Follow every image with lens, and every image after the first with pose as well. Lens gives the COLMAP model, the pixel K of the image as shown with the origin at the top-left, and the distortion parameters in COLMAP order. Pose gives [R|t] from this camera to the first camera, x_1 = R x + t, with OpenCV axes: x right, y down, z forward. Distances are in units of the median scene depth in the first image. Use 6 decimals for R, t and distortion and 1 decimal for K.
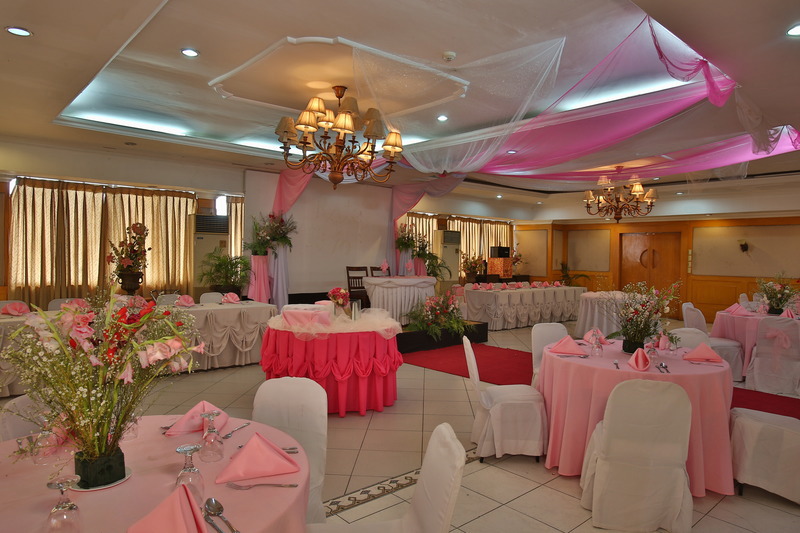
lens RADIAL K [[520.9, 0, 399.6], [0, 520.9, 265.9], [0, 0, 1]] dist [-0.020538, -0.002214]
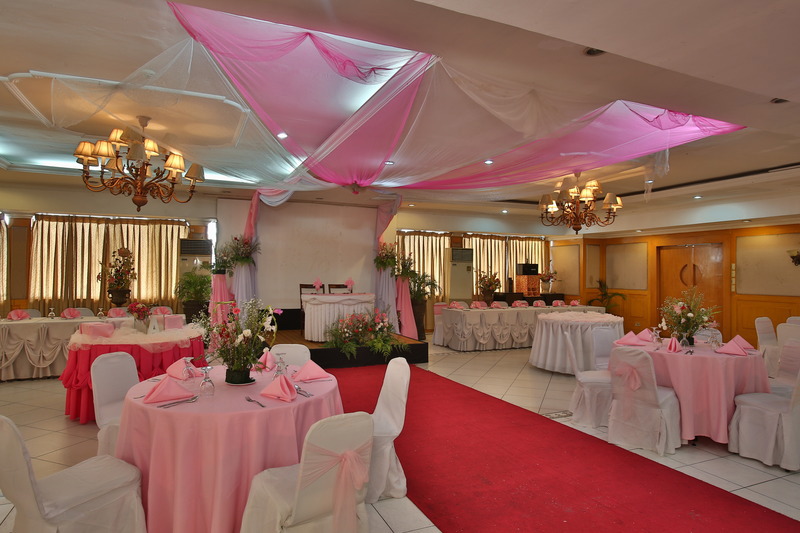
lens RADIAL K [[483.1, 0, 396.6], [0, 483.1, 264.7], [0, 0, 1]] dist [-0.036205, 0.014481]
pose [[0.948259, -0.013818, -0.317196, 0.379050], [0.000429, 0.999107, -0.042243, 0.003323], [0.317496, 0.039921, 0.947419, 0.130378]]
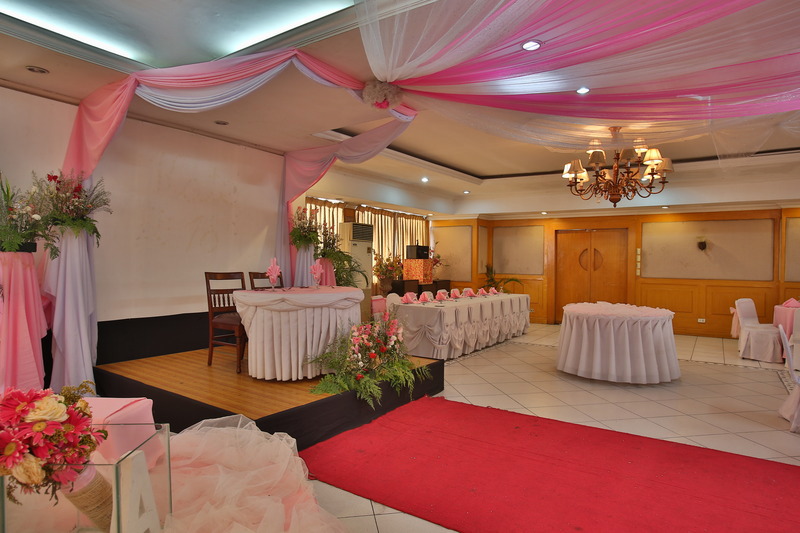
lens RADIAL K [[472.6, 0, 399.1], [0, 472.6, 266.9], [0, 0, 1]] dist [-0.035729, 0.004654]
pose [[0.972503, -0.007116, 0.232782, -0.014104], [0.008422, 0.999954, -0.004614, -0.000376], [-0.232739, 0.006448, 0.972518, 0.434951]]
